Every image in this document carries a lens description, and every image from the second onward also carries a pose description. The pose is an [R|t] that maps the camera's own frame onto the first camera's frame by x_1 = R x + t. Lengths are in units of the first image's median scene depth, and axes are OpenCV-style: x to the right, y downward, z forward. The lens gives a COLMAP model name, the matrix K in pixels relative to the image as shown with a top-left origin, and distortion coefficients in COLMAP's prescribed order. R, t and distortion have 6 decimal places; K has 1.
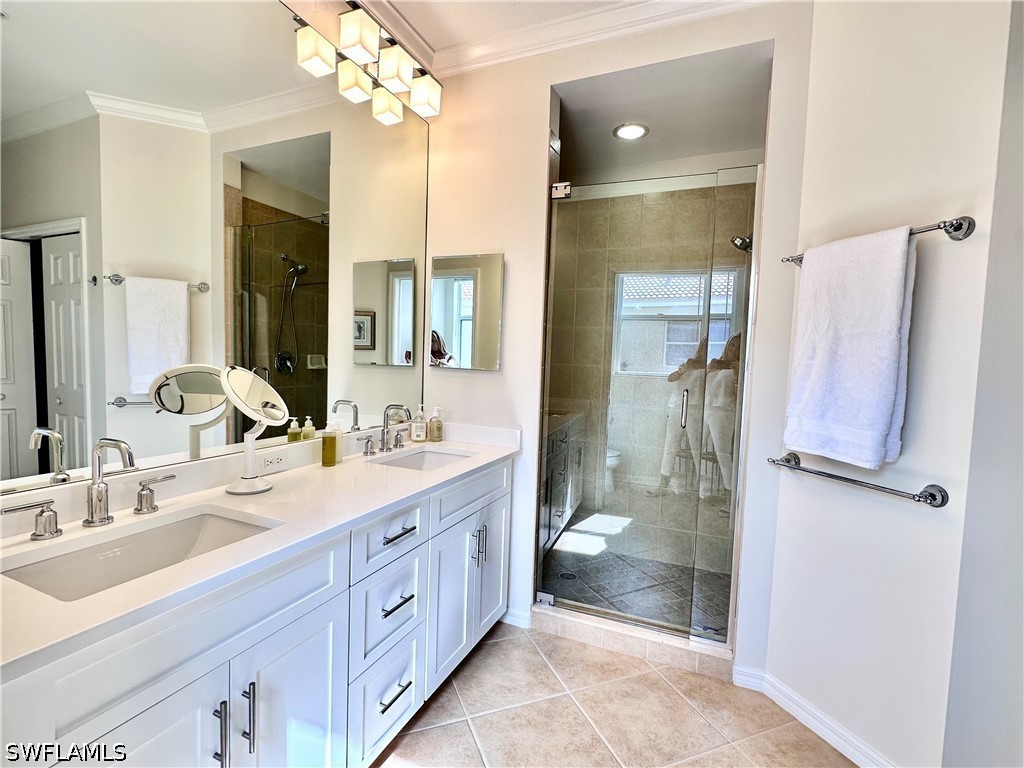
lens RADIAL K [[466.5, 0, 527.8], [0, 466.5, 388.1], [0, 0, 1]] dist [-0.002775, -0.000164]
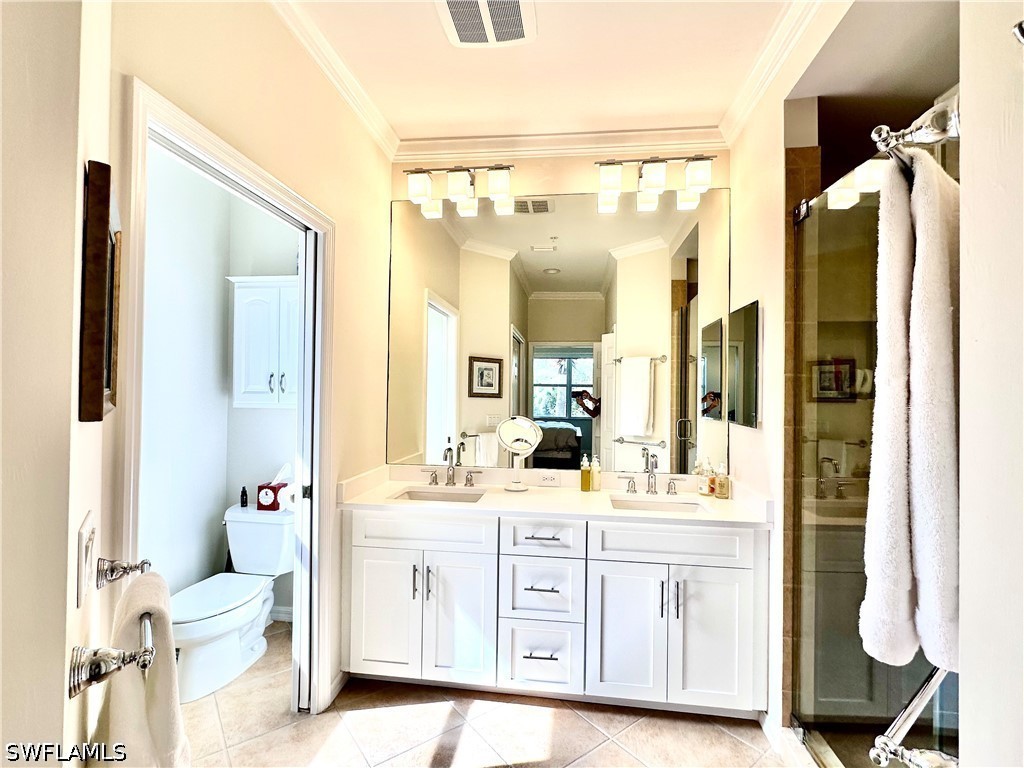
lens RADIAL K [[480.7, 0, 515.4], [0, 480.7, 385.2], [0, 0, 1]] dist [-0.011915, -0.000008]
pose [[0.274872, -0.048603, -0.960252, 0.818355], [-0.062048, 0.995743, -0.068161, -0.031671], [0.959477, 0.078317, 0.270686, 0.358186]]
